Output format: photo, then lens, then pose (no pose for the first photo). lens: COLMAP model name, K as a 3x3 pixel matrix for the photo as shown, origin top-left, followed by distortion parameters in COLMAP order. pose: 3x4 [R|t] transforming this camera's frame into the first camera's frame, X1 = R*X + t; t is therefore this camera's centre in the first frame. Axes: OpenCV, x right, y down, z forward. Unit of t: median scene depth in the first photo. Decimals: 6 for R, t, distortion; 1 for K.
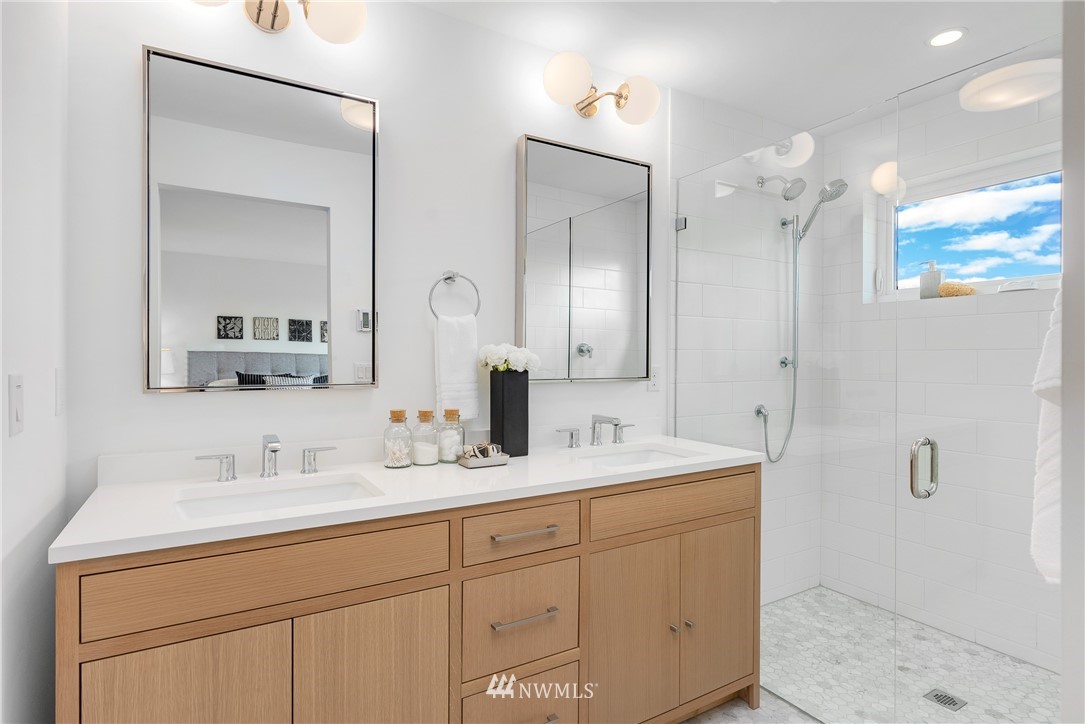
lens RADIAL K [[558.1, 0, 541.8], [0, 558.1, 362.6], [0, 0, 1]] dist [0.000023, 0.000836]
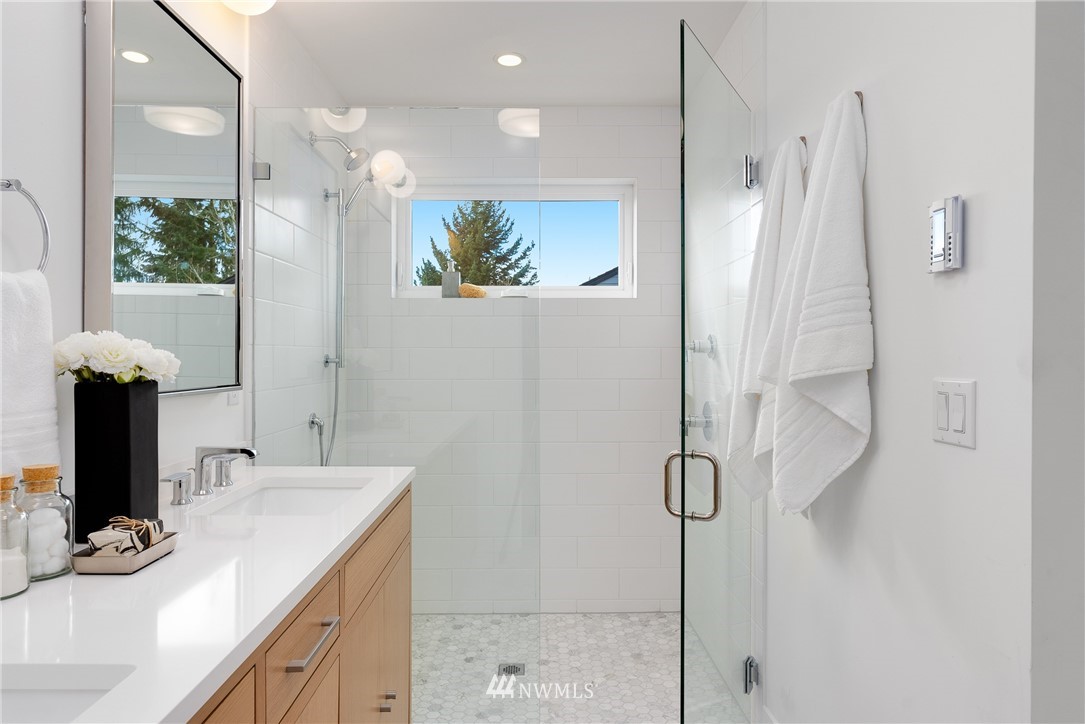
lens RADIAL K [[678.3, 0, 543.8], [0, 678.3, 357.9], [0, 0, 1]] dist [0.002969, 0.000573]
pose [[0.492323, -0.005793, 0.870393, -0.365152], [0.007098, 0.999971, 0.002640, -0.006613], [-0.870384, 0.004879, 0.492350, 0.267976]]
